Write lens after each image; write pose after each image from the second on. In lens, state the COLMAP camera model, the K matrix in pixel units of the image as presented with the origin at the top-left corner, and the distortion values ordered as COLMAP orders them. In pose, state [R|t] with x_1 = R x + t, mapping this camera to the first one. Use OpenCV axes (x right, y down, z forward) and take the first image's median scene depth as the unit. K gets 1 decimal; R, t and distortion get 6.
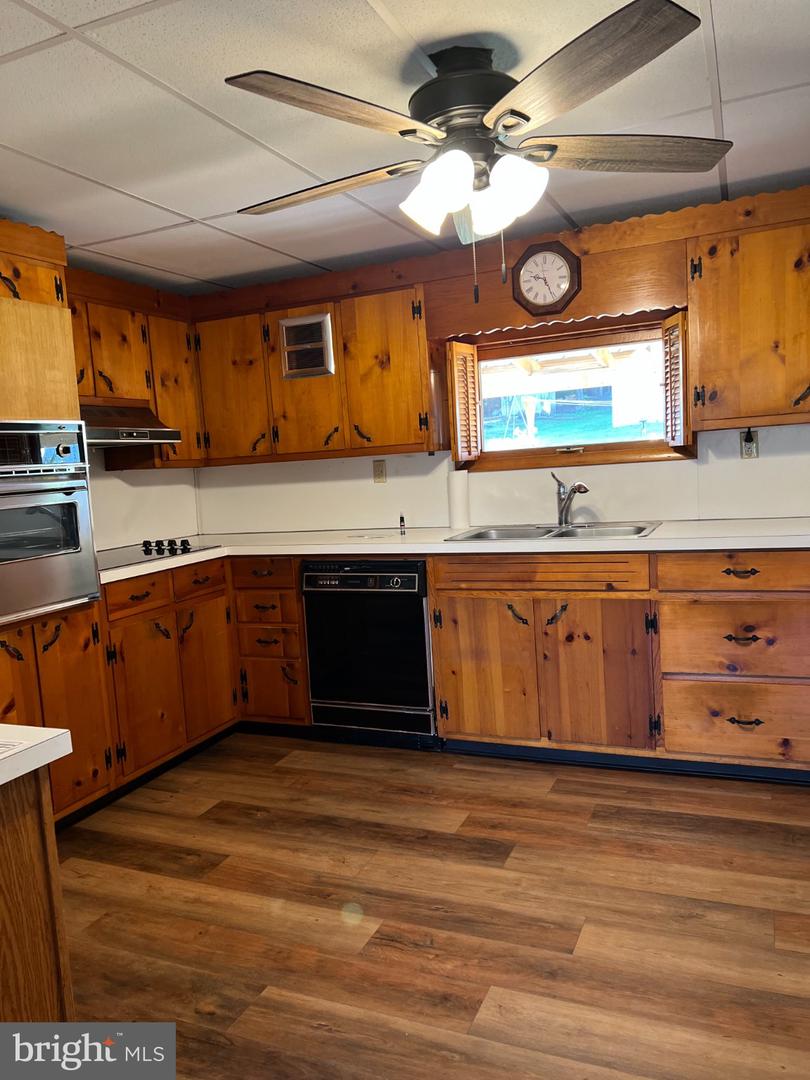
lens RADIAL K [[810.4, 0, 403.8], [0, 810.4, 543.8], [0, 0, 1]] dist [0.057645, -0.062255]
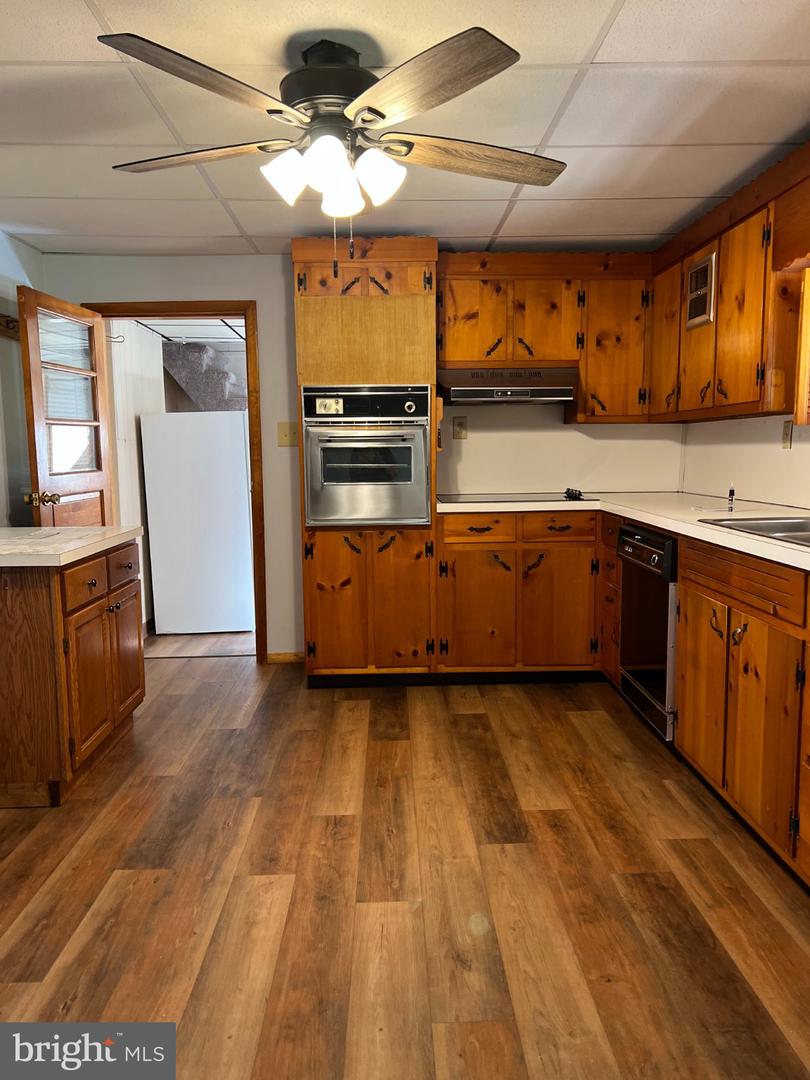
lens RADIAL K [[810.4, 0, 403.8], [0, 810.4, 543.8], [0, 0, 1]] dist [0.057645, -0.062255]
pose [[0.429536, 0.168291, -0.887230, 0.750072], [-0.111942, 0.984827, 0.132608, -0.065392], [0.896085, 0.042359, 0.441857, 0.399608]]
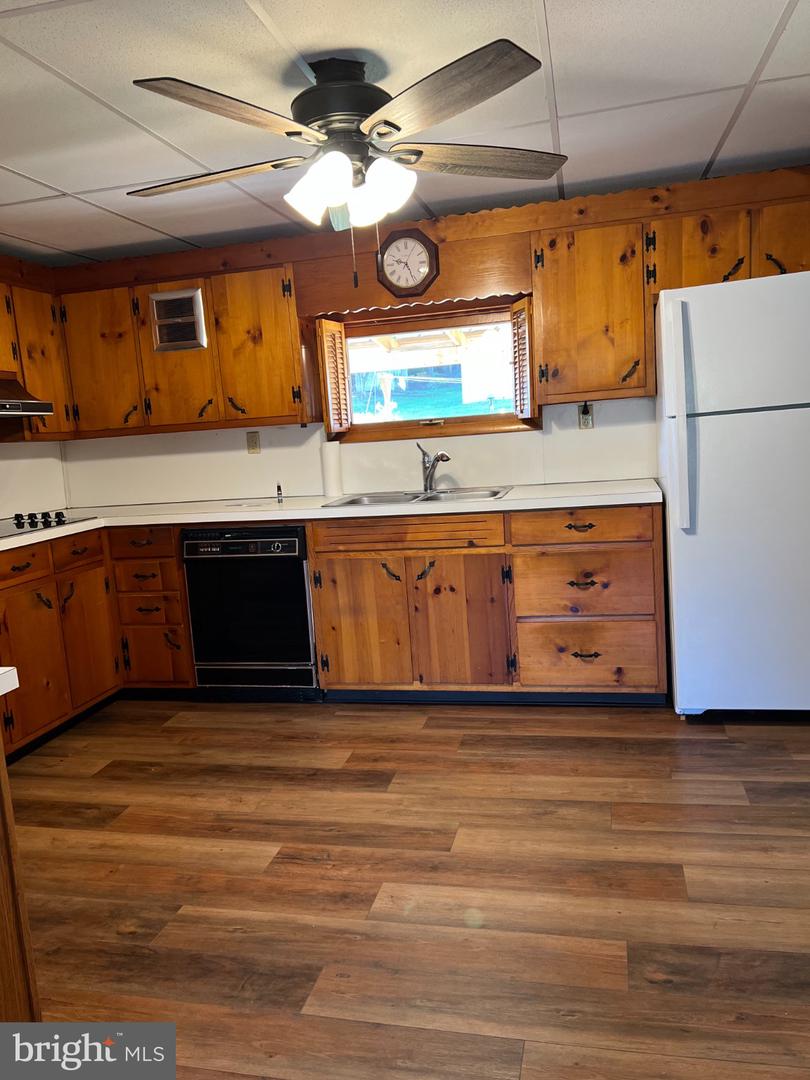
lens RADIAL K [[810.4, 0, 403.8], [0, 810.4, 543.8], [0, 0, 1]] dist [0.057645, -0.062255]
pose [[0.984168, -0.029089, 0.174836, -0.035231], [0.024048, 0.999234, 0.030880, 0.016730], [-0.175601, -0.026187, 0.984113, -0.087215]]
